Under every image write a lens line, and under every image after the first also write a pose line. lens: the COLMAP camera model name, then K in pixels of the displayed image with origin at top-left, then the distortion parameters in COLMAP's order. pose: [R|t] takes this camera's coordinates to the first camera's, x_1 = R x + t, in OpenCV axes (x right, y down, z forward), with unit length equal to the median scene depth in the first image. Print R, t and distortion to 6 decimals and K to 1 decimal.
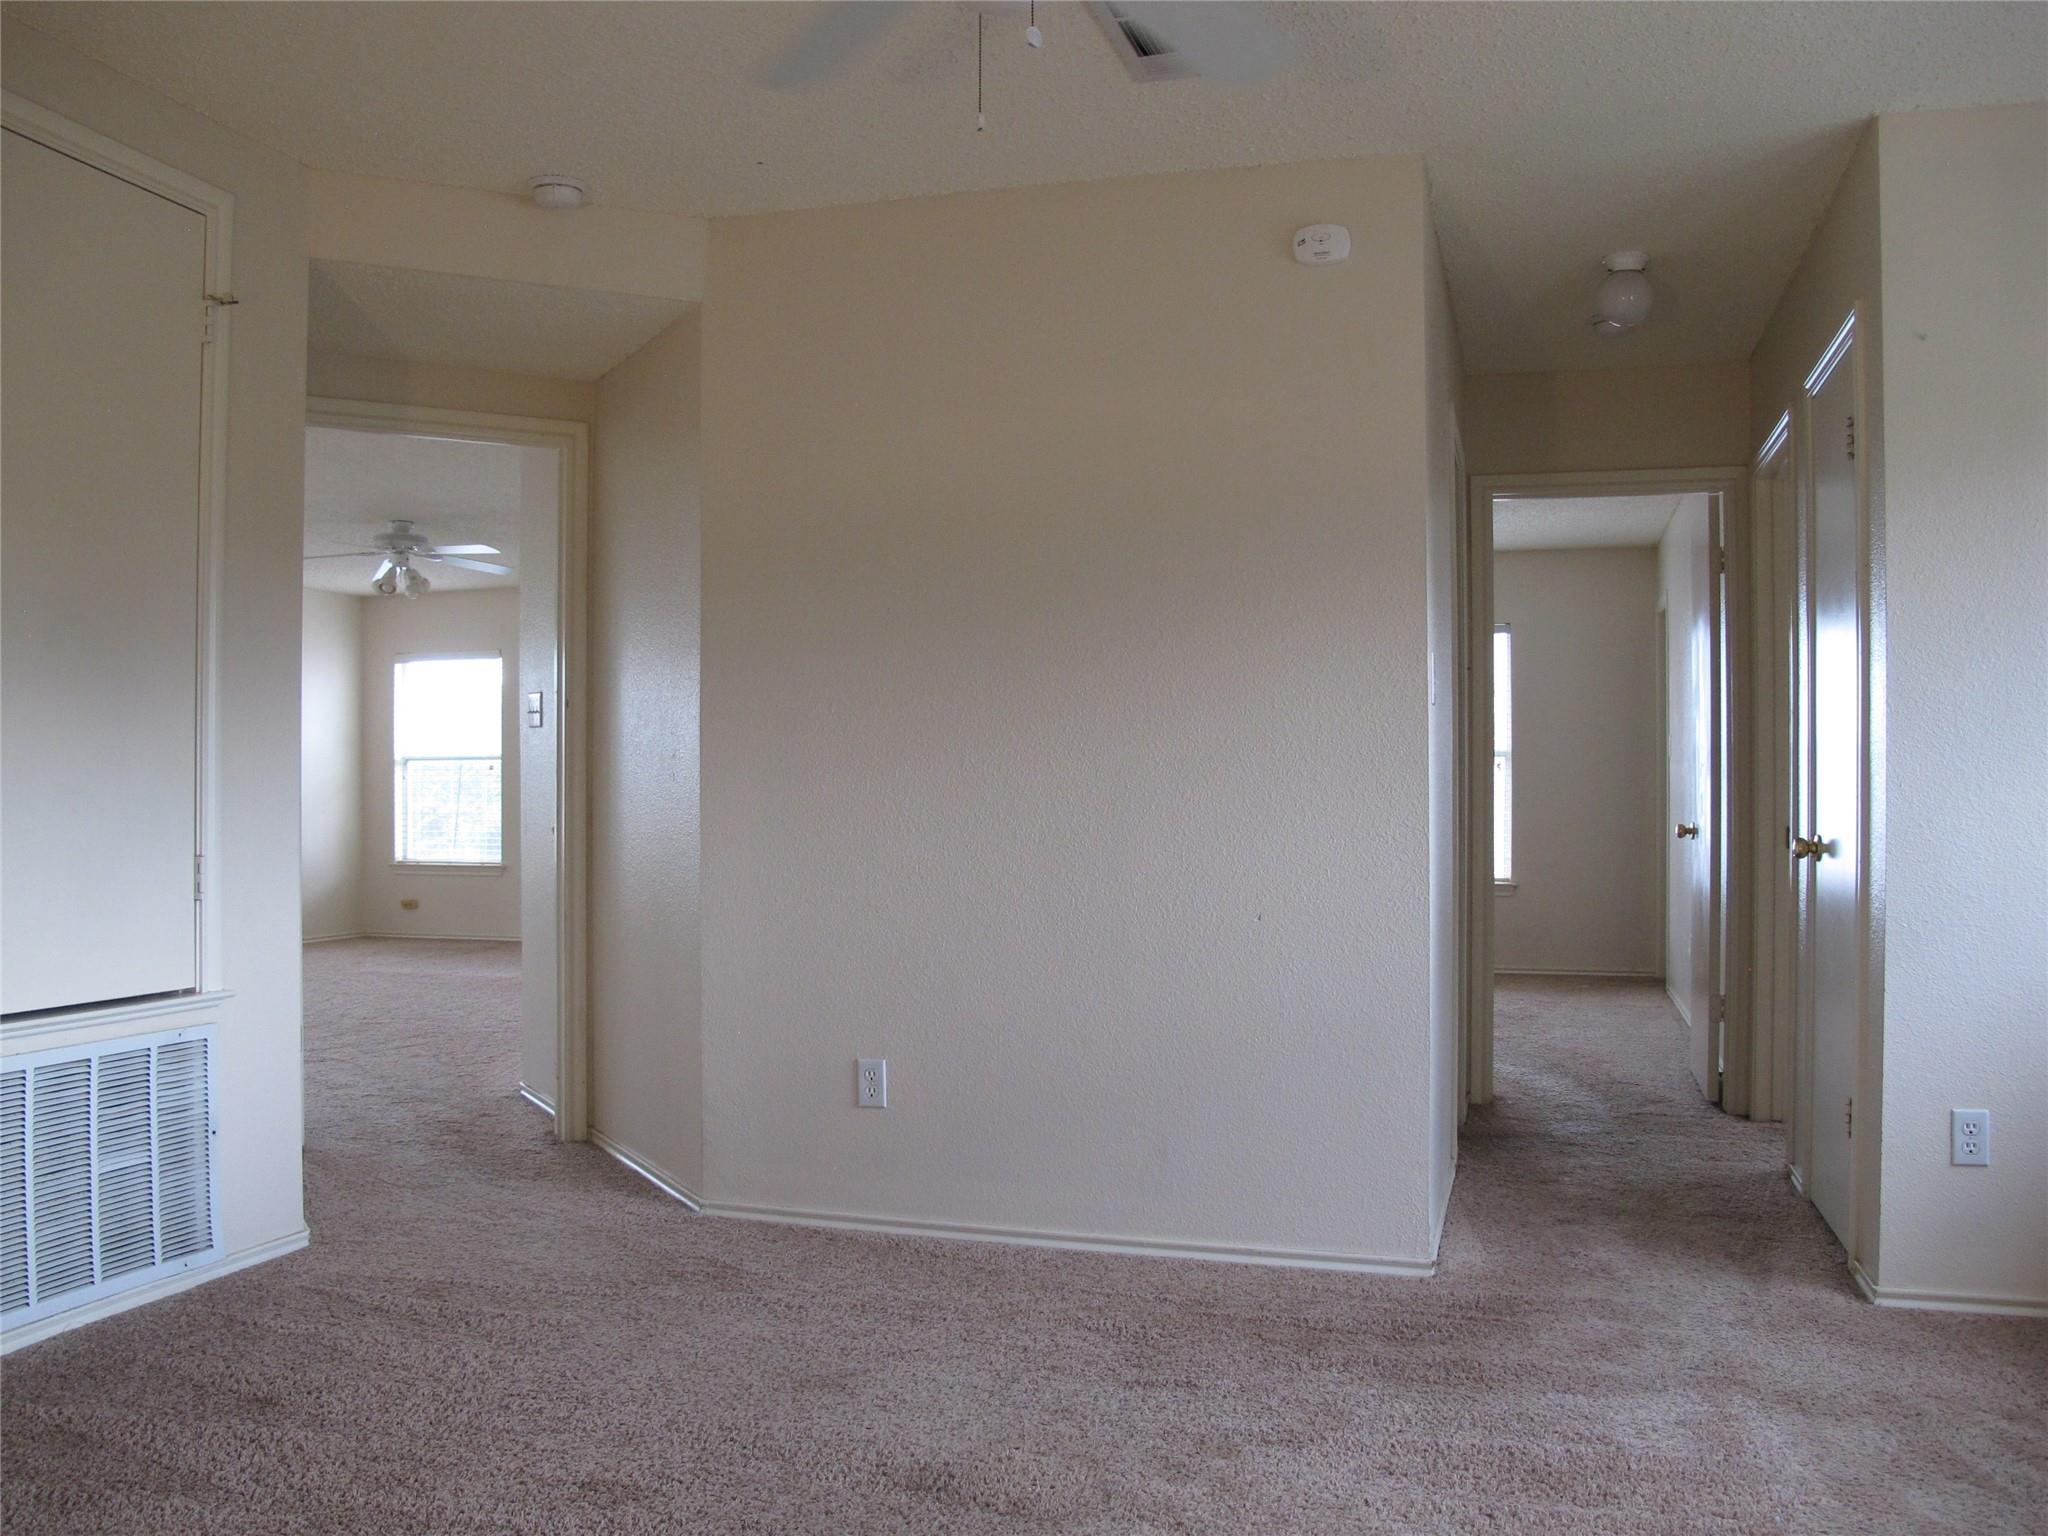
lens RADIAL K [[1739.2, 0, 1020.4], [0, 1739.2, 782.1], [0, 0, 1]] dist [-0.117993, 0.065884]
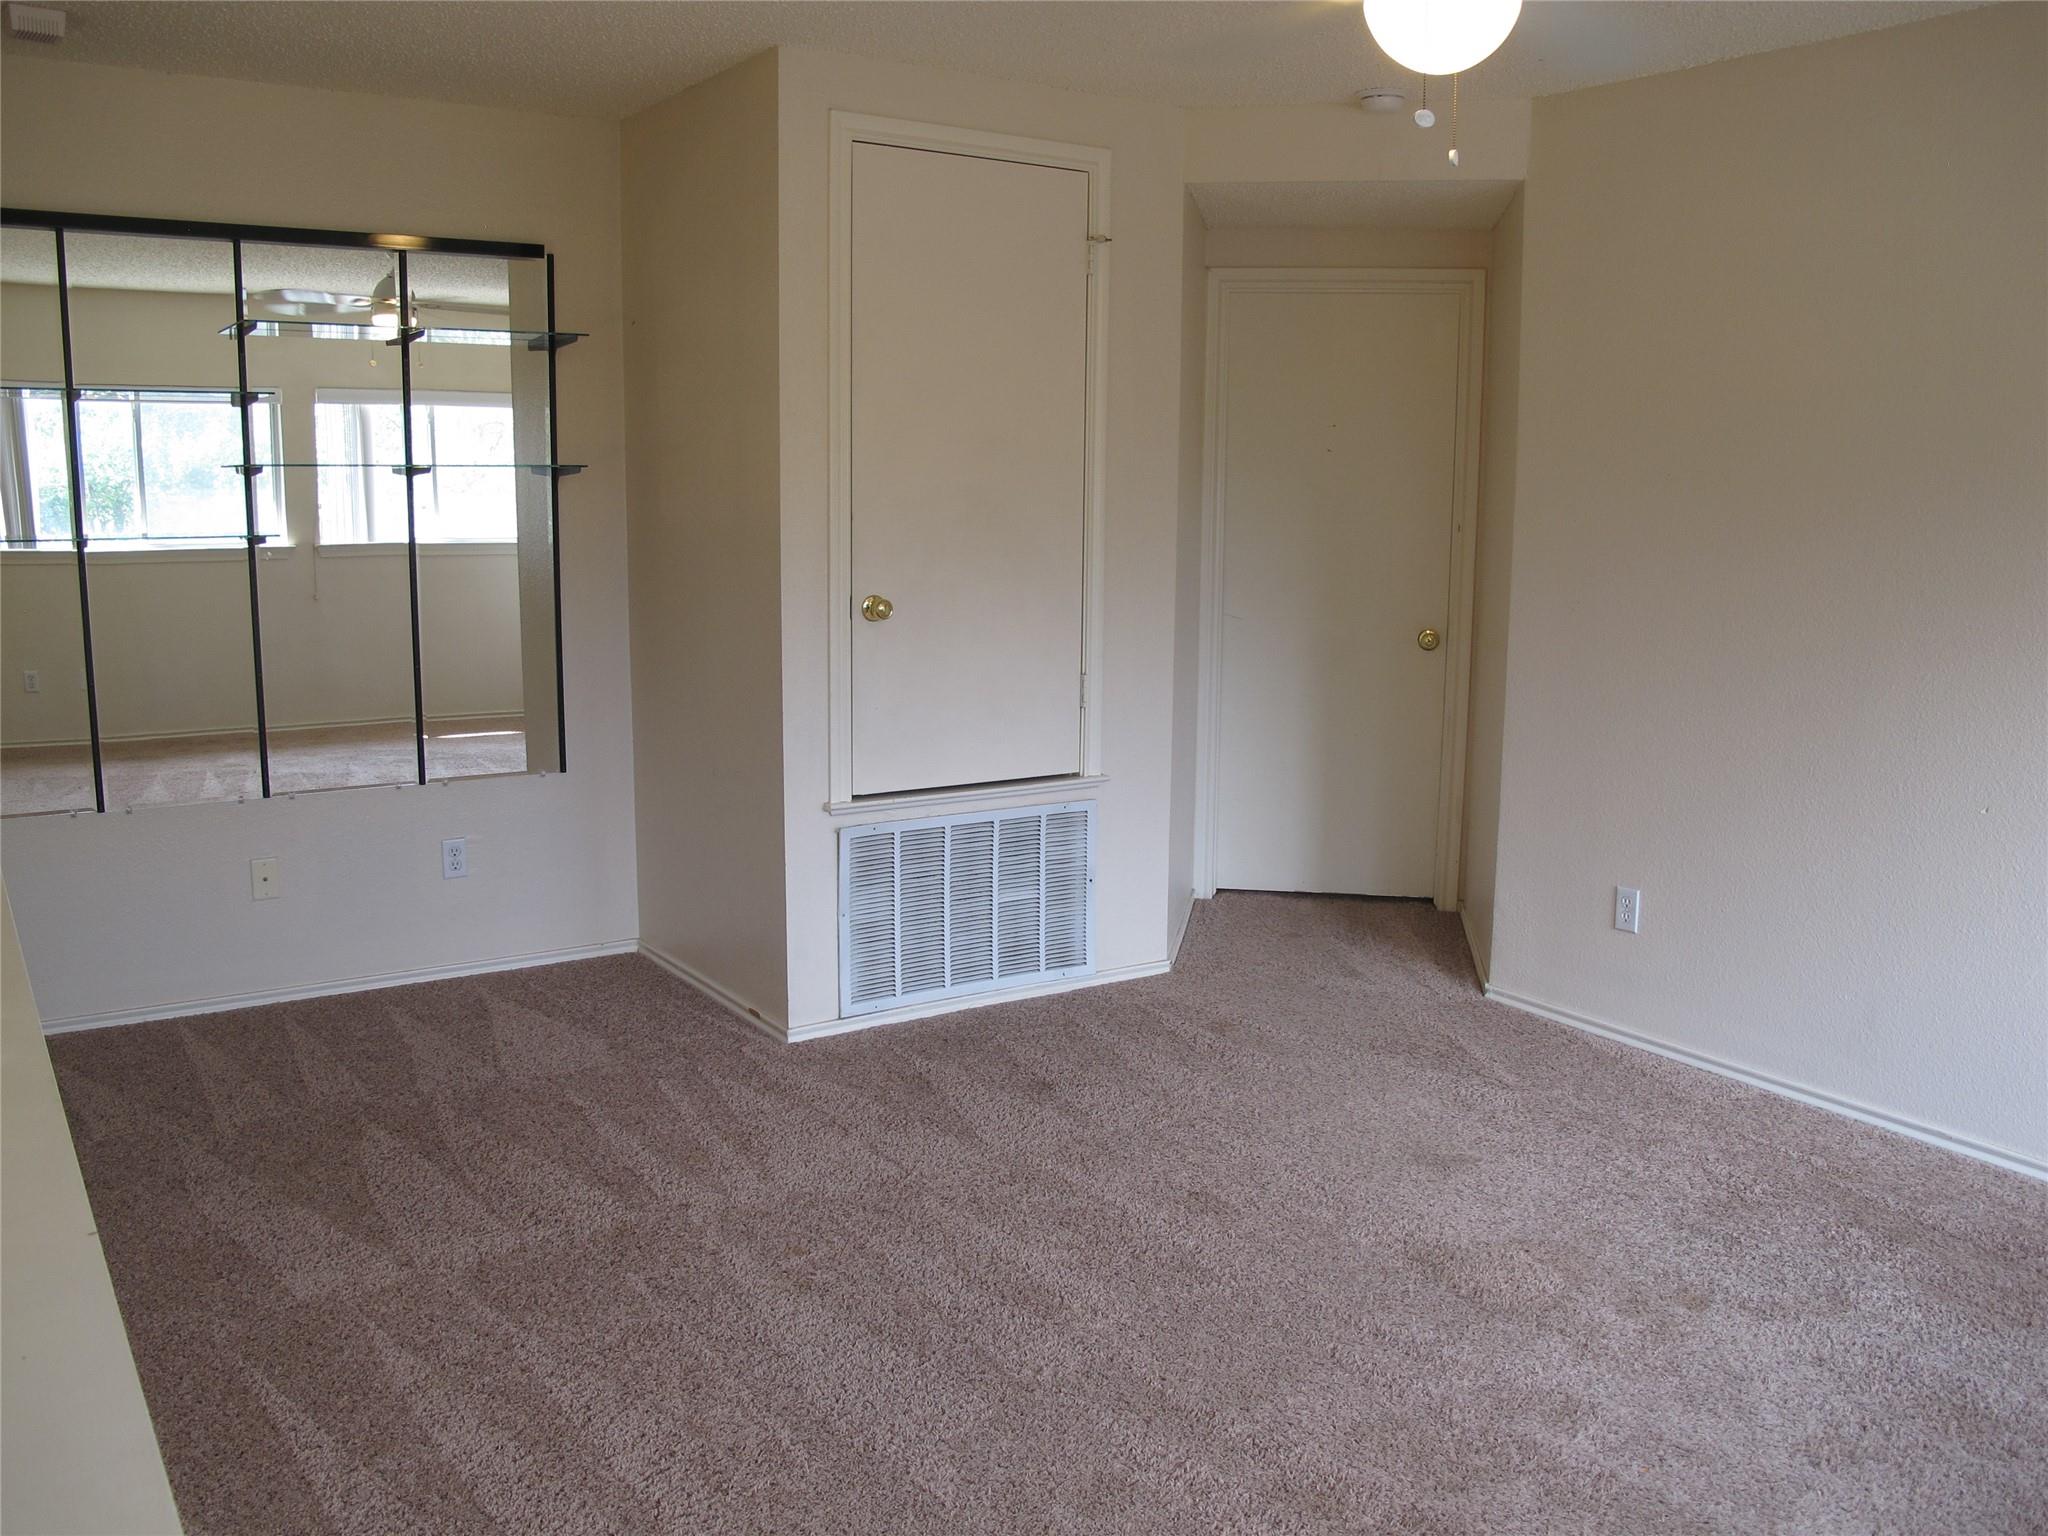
lens RADIAL K [[1739.2, 0, 1029.7], [0, 1739.2, 760.1], [0, 0, 1]] dist [-0.117993, 0.065884]
pose [[0.780591, 0.105043, -0.616152, 0.335401], [-0.006497, 0.987087, 0.160051, -0.110659], [0.625008, -0.120932, 0.771194, -0.080094]]
